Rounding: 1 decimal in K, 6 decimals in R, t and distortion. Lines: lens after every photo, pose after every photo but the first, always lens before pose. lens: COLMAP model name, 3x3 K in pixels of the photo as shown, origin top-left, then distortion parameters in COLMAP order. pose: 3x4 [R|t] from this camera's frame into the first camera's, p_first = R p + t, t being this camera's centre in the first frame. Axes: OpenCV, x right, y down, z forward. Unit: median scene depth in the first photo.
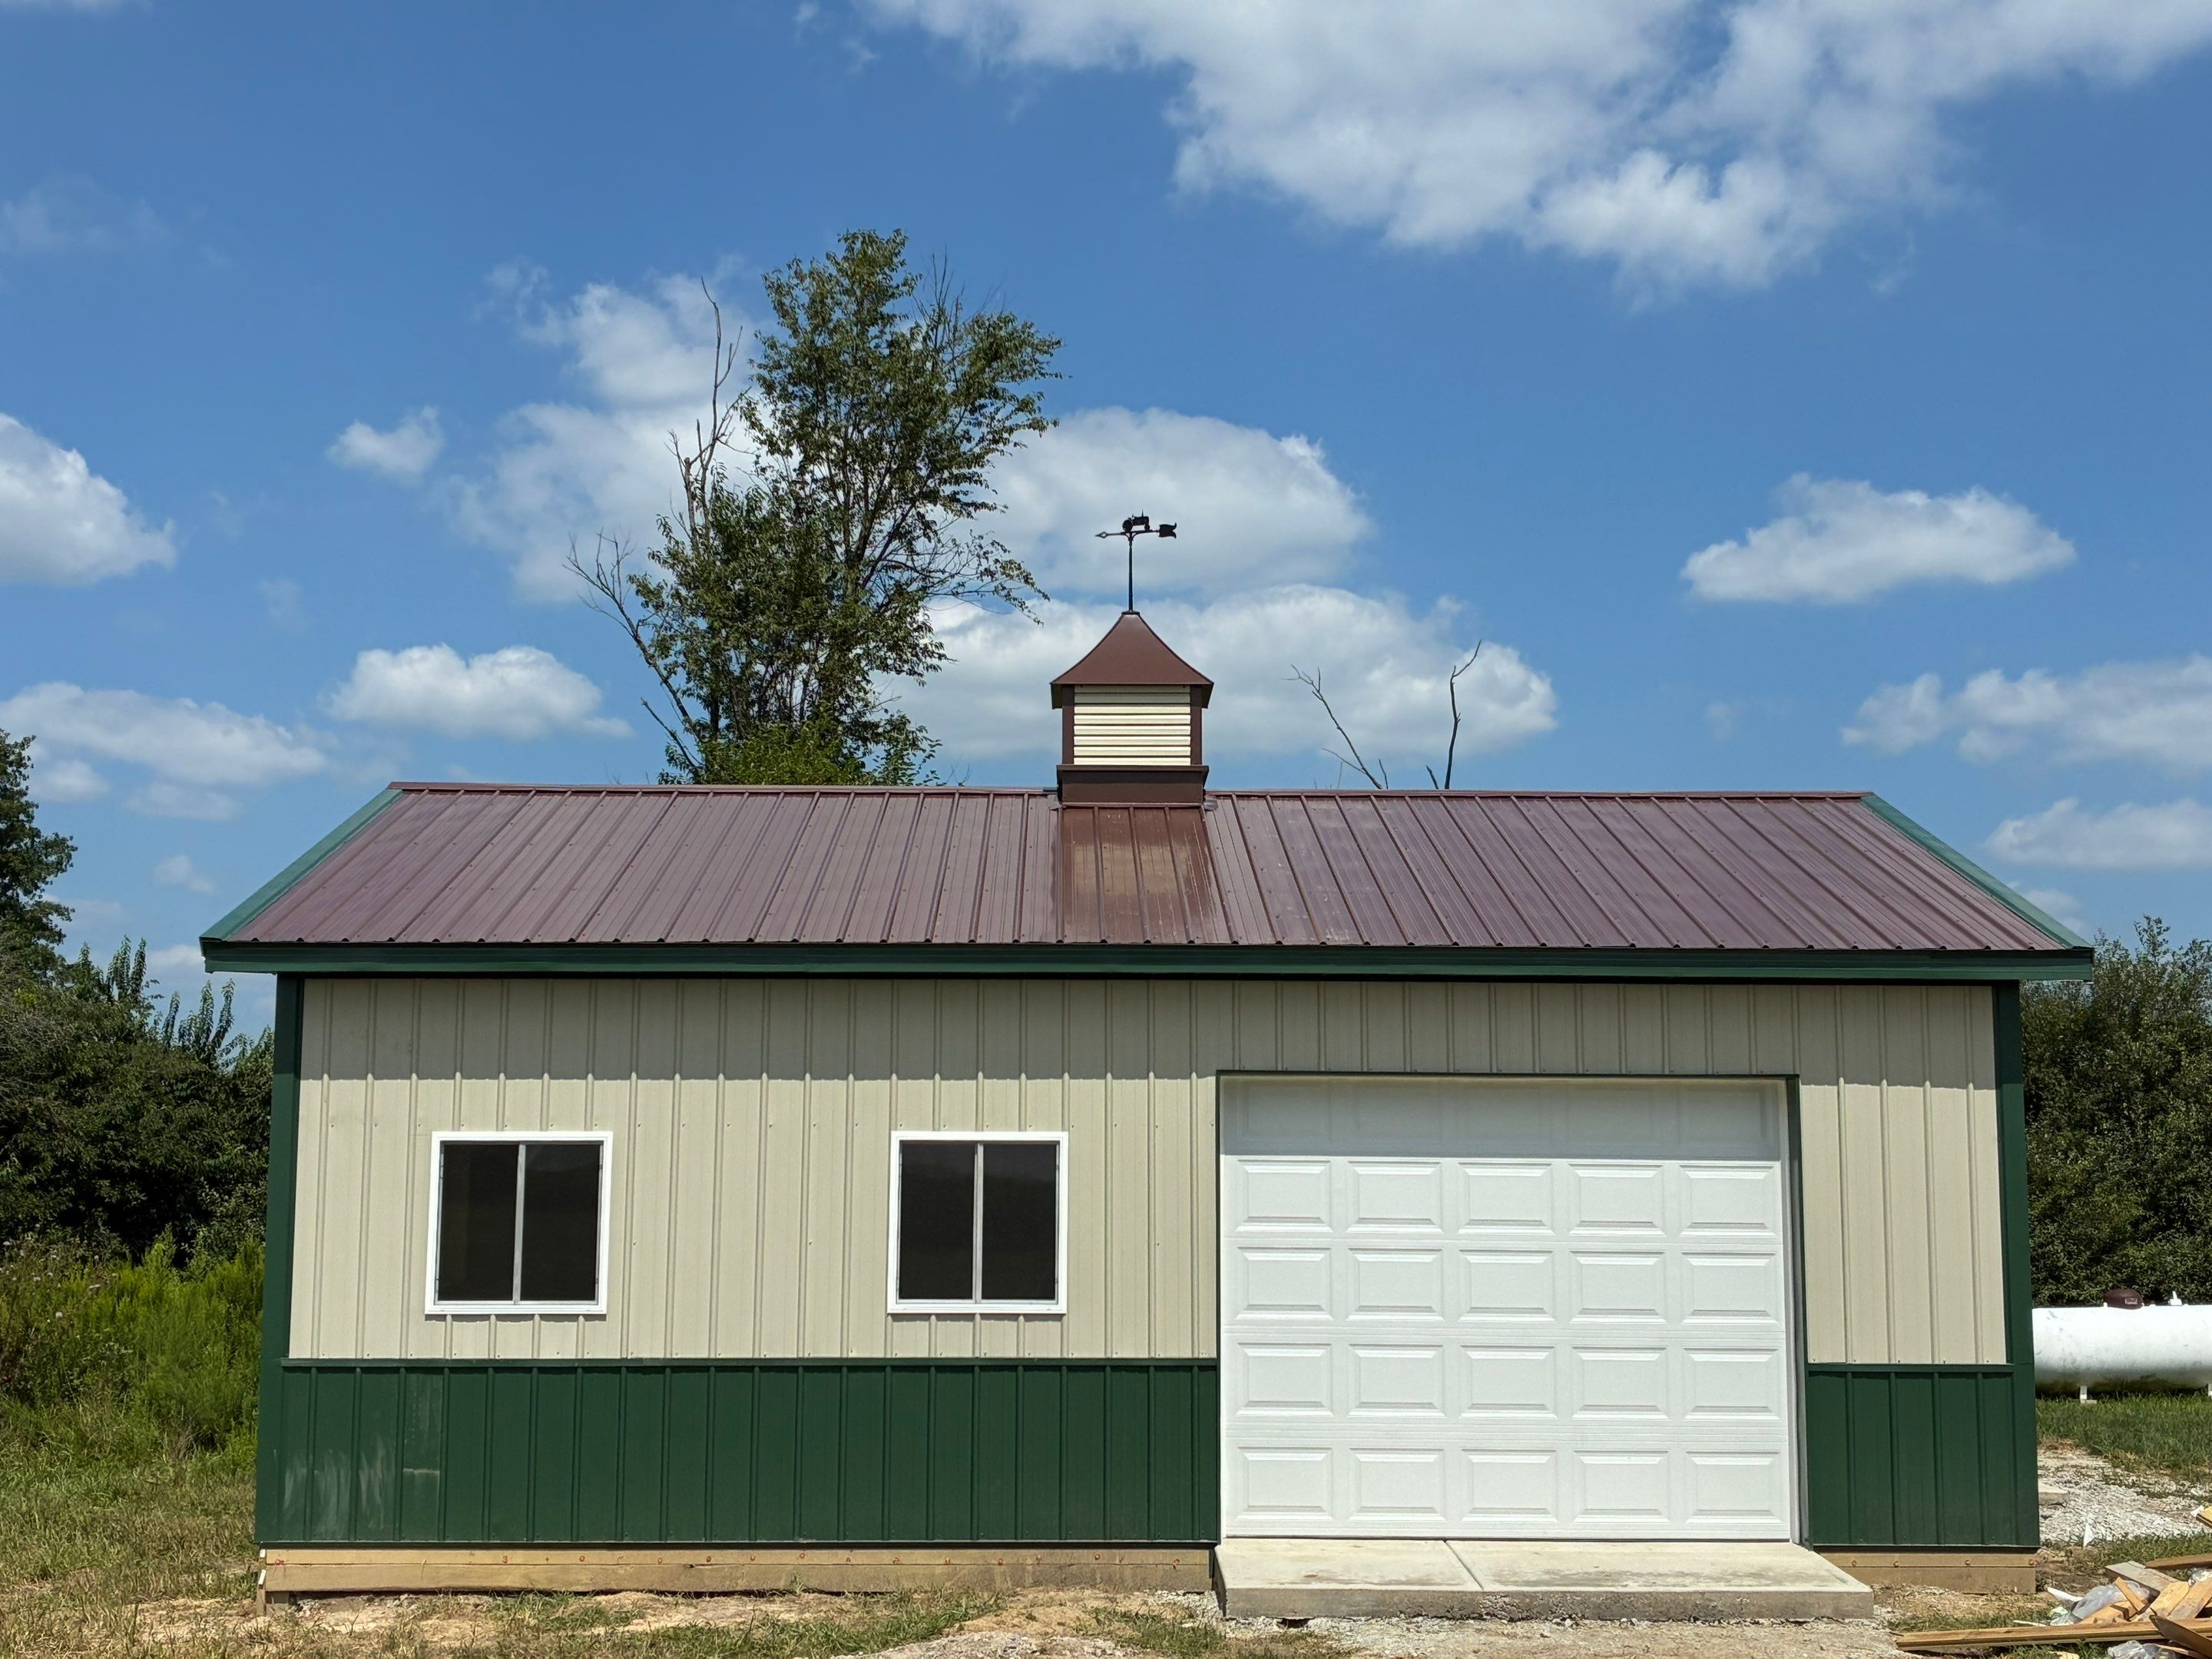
lens RADIAL K [[2835.4, 0, 1114.8], [0, 2835.4, 866.9], [0, 0, 1]] dist [0.130605, -0.554446]
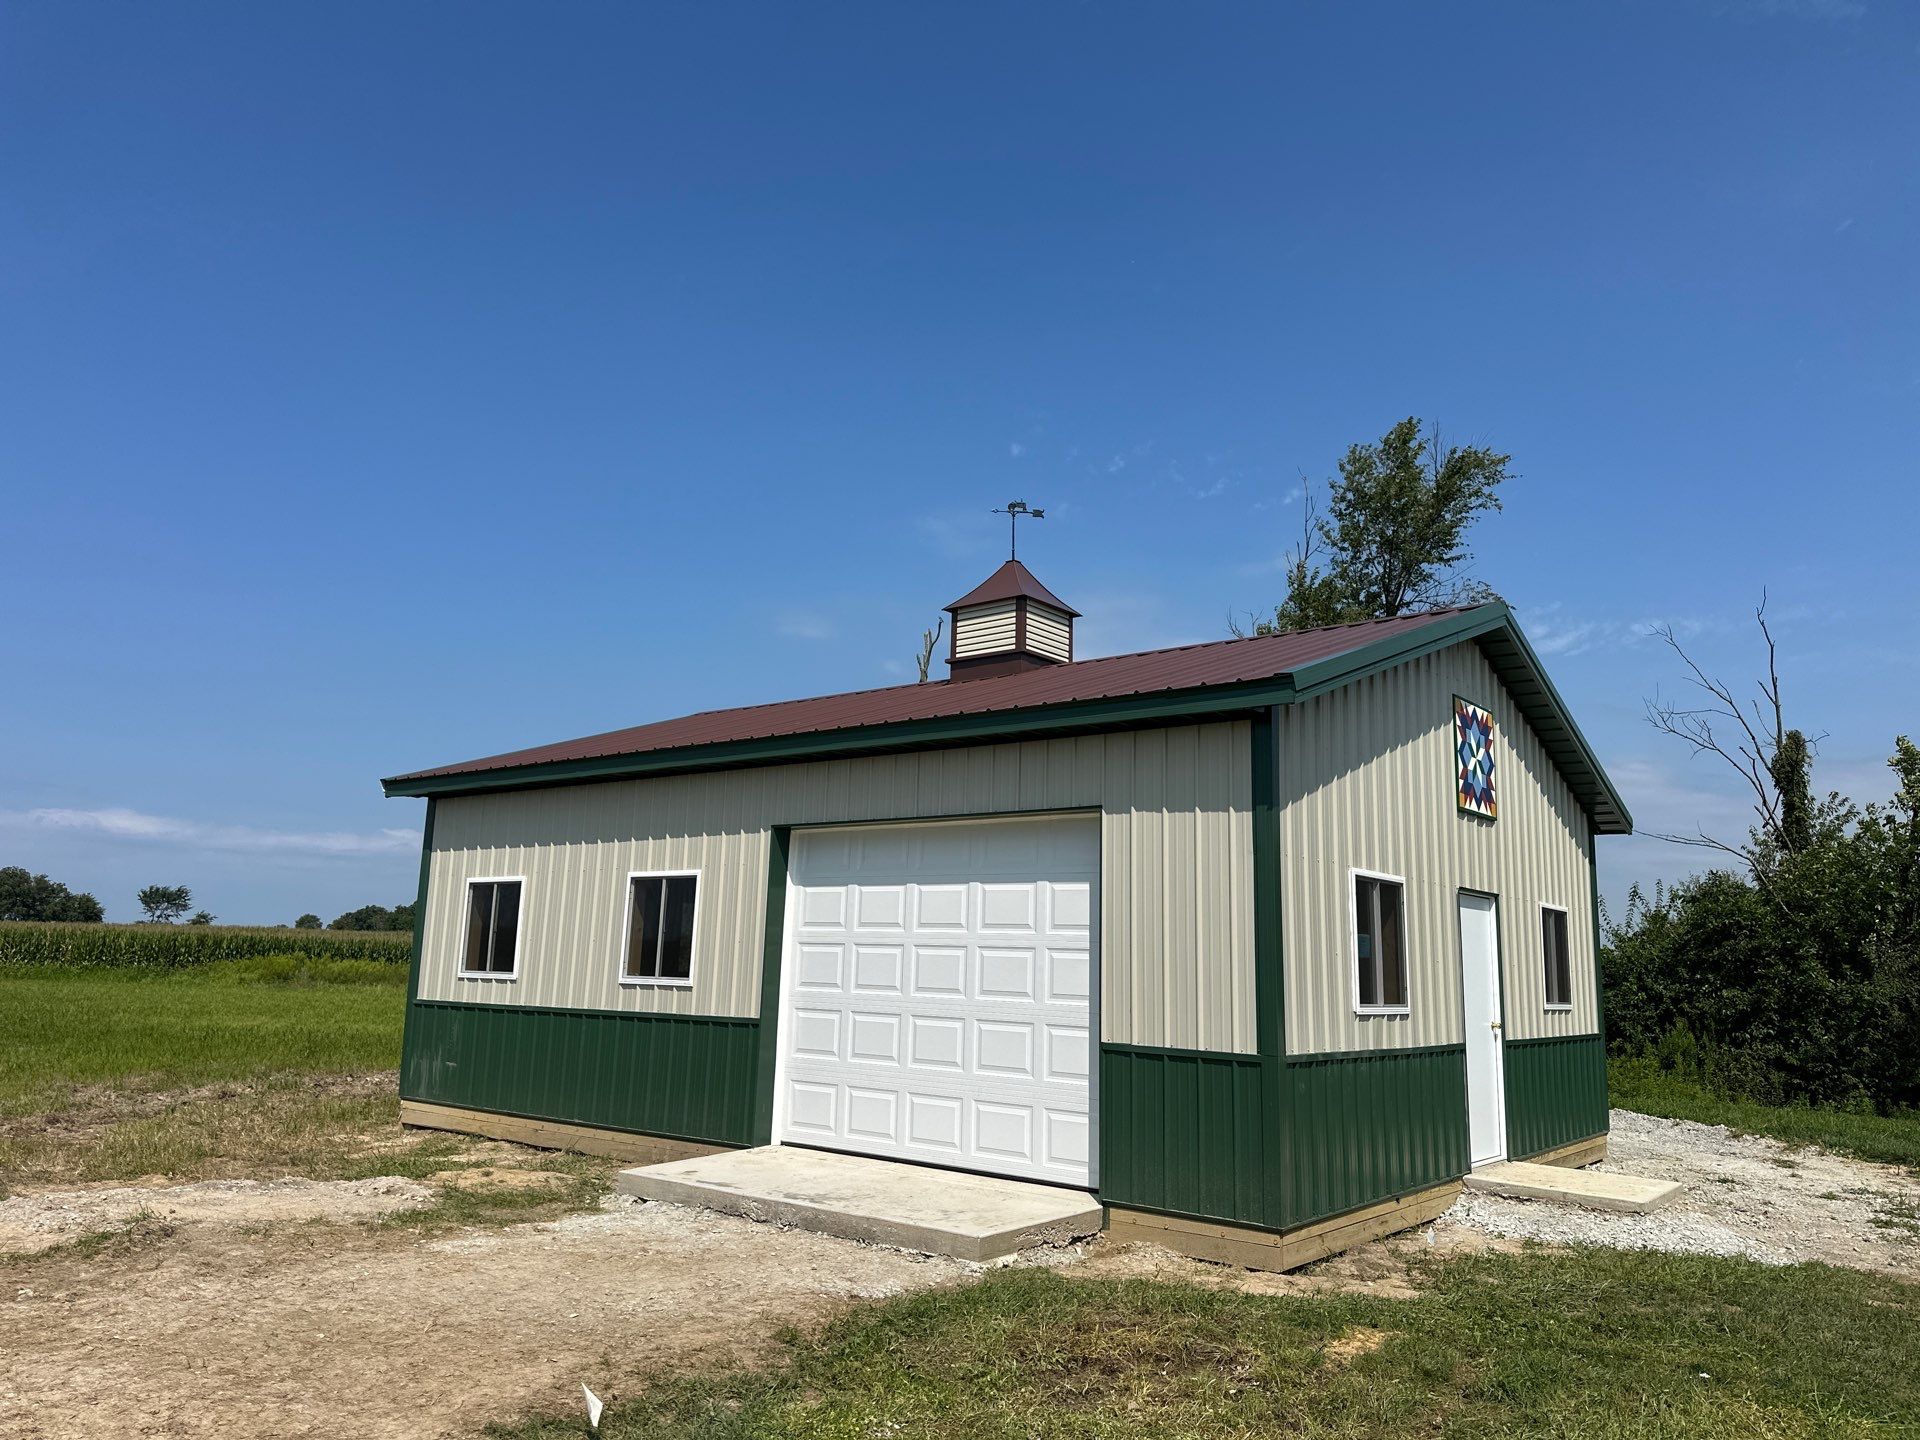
lens RADIAL K [[1318.9, 0, 960.0], [0, 1318.9, 720.0], [0, 0, 1]] dist [0.068068, -0.002165]
pose [[0.776631, -0.098019, -0.622283, 0.557426], [0.047189, 0.994097, -0.097693, 0.089426], [0.628186, 0.046506, 0.776672, 0.518199]]
